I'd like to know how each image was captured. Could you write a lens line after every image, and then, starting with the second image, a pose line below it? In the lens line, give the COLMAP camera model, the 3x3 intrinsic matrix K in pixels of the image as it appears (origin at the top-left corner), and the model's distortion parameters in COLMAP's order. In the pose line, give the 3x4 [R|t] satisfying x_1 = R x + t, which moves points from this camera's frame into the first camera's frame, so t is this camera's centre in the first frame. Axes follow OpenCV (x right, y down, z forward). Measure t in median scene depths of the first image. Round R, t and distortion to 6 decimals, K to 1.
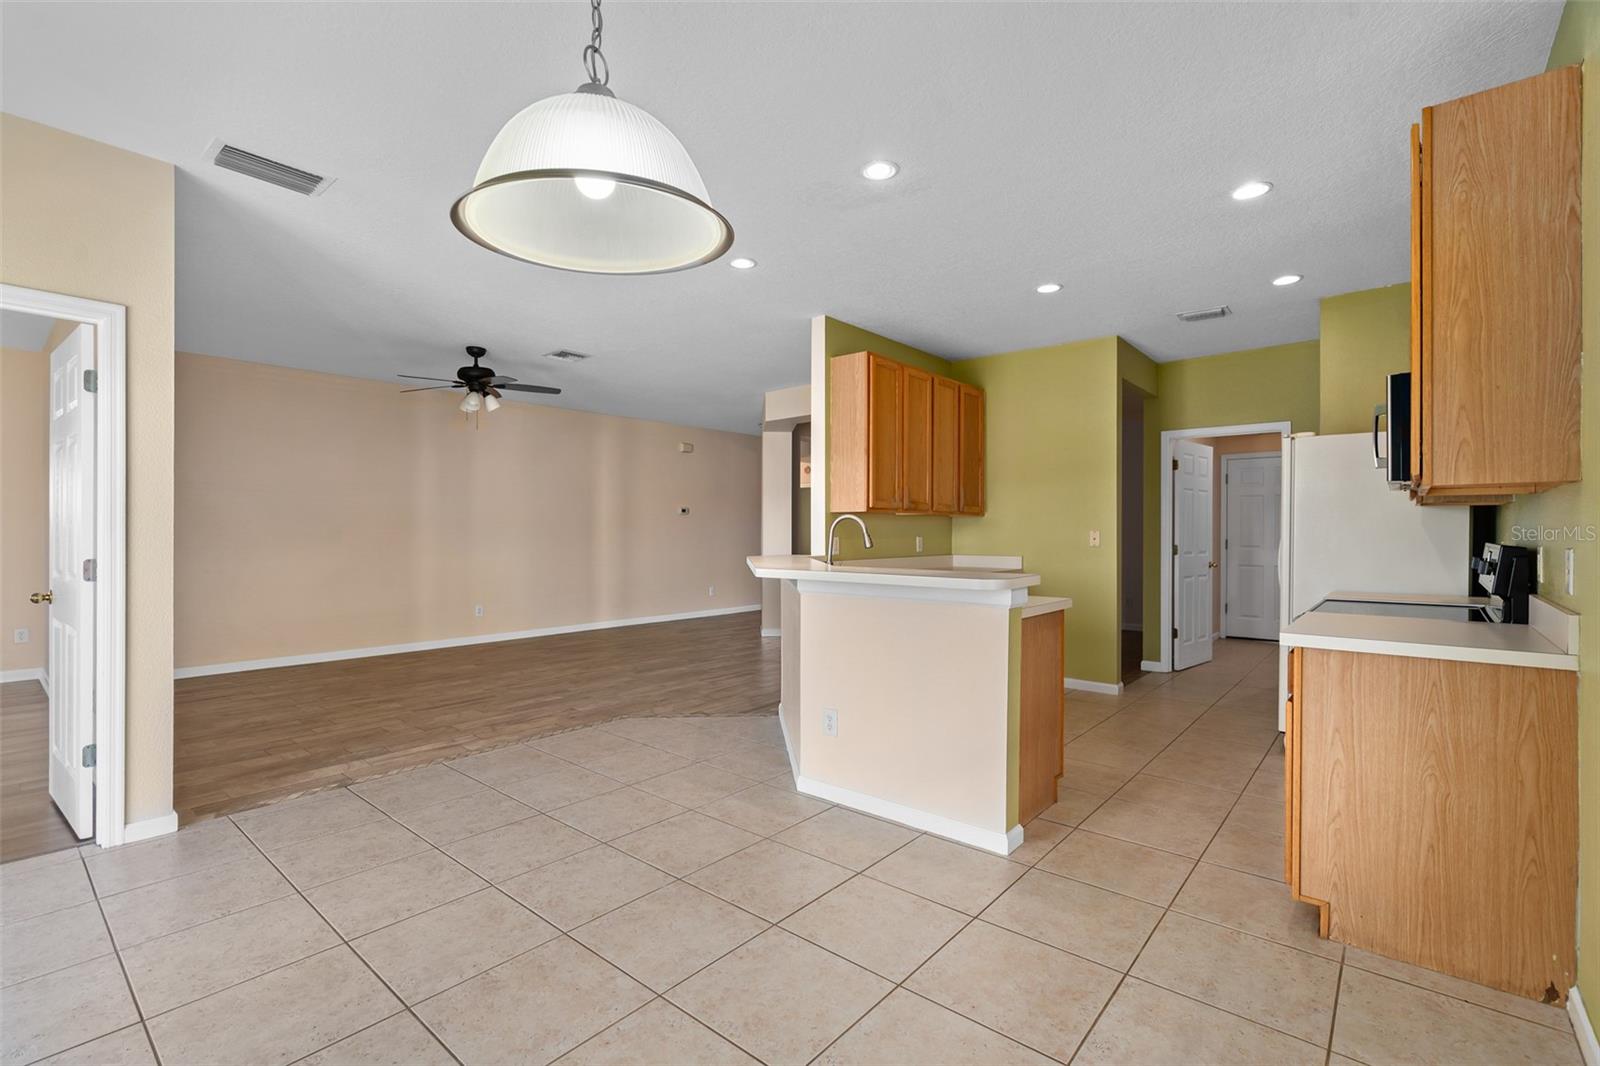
lens RADIAL K [[724.1, 0, 792.3], [0, 724.1, 533.6], [0, 0, 1]] dist [-0.013120, 0.000763]
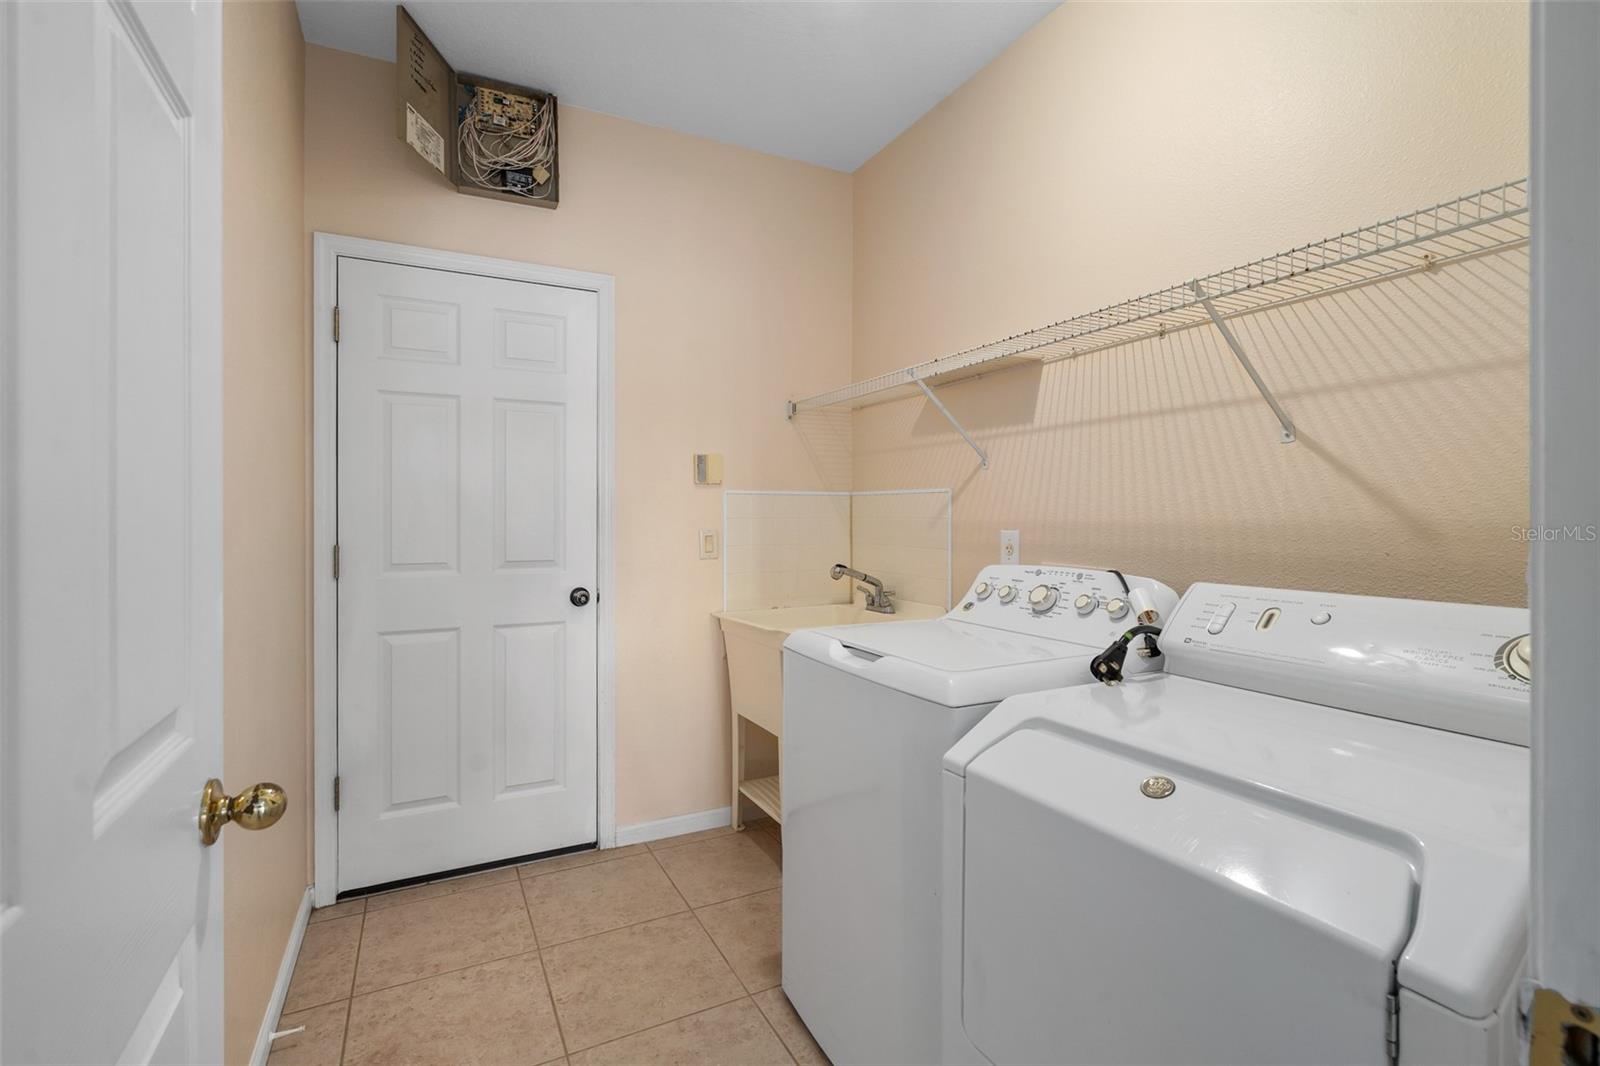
lens RADIAL K [[722.5, 0, 789.6], [0, 722.5, 528.2], [0, 0, 1]] dist [-0.000288, 0.000320]
pose [[0.438592, -0.006881, 0.898660, 0.736661], [0.003759, 0.999976, 0.005822, -0.000073], [-0.898679, 0.000825, 0.438607, 1.237811]]
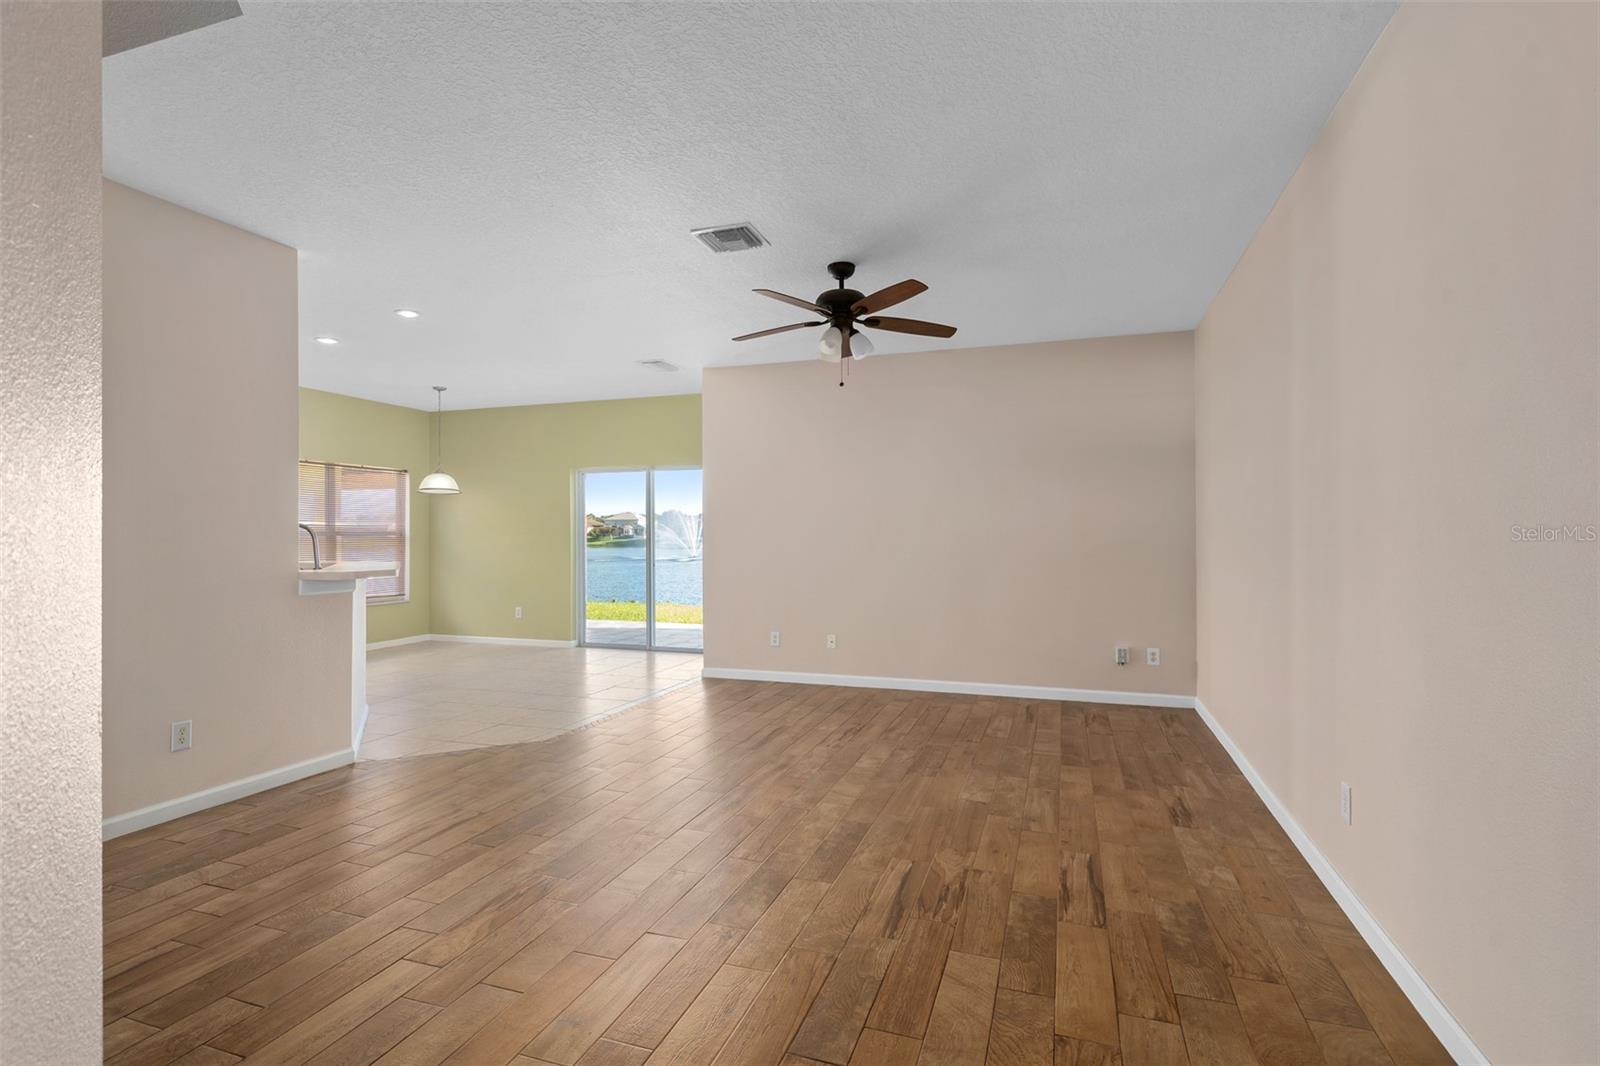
lens RADIAL K [[782.1, 0, 796.4], [0, 782.1, 531.2], [0, 0, 1]] dist [-0.002240, 0.001698]
pose [[-0.929309, 0.001614, -0.369300, -0.160955], [0.002391, 0.999996, -0.001645, -0.009683], [0.369295, -0.002412, -0.929309, 2.044616]]
